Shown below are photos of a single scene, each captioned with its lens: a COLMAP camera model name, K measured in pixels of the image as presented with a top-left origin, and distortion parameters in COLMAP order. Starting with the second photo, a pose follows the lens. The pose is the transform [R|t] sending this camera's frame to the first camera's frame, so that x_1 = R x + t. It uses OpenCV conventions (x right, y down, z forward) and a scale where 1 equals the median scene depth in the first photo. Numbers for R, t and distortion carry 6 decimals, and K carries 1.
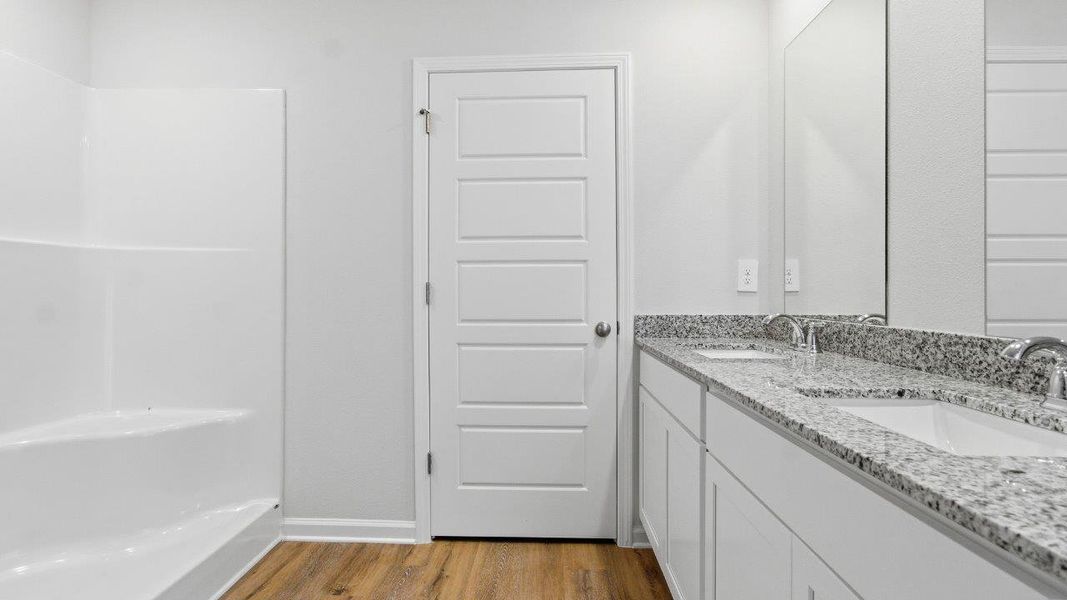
lens RADIAL K [[507.8, 0, 533.5], [0, 507.8, 300.0], [0, 0, 1]] dist [-0.000806, -0.000155]
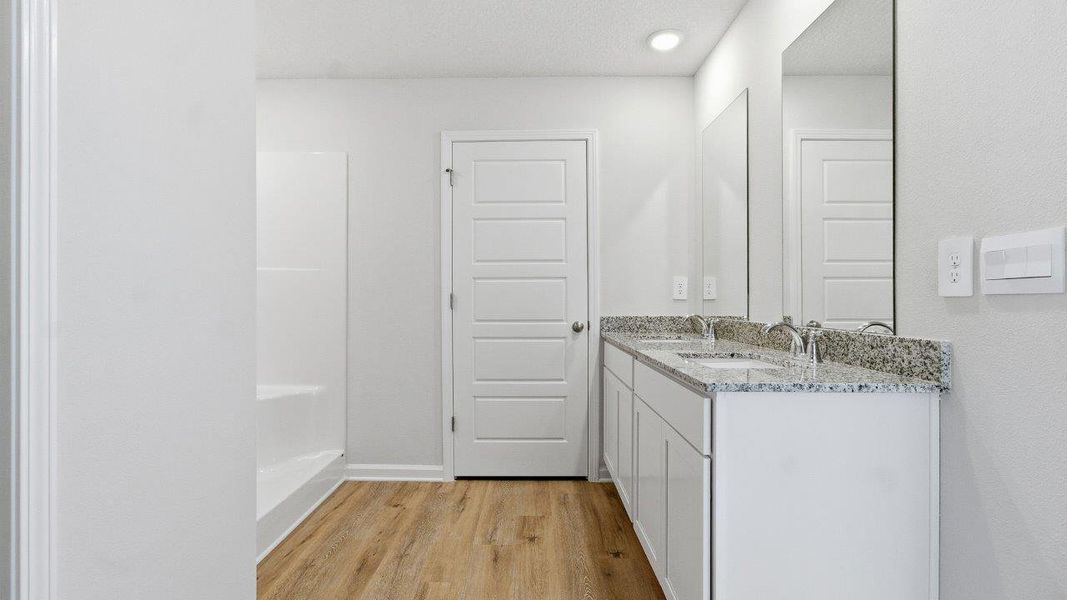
lens RADIAL K [[507.8, 0, 533.5], [0, 507.8, 300.0], [0, 0, 1]] dist [-0.000806, -0.000155]
pose [[0.999687, -0.000869, 0.024996, -0.020544], [0.001233, 0.999893, -0.014559, 0.004773], [-0.024981, 0.014585, 0.999582, -0.400290]]
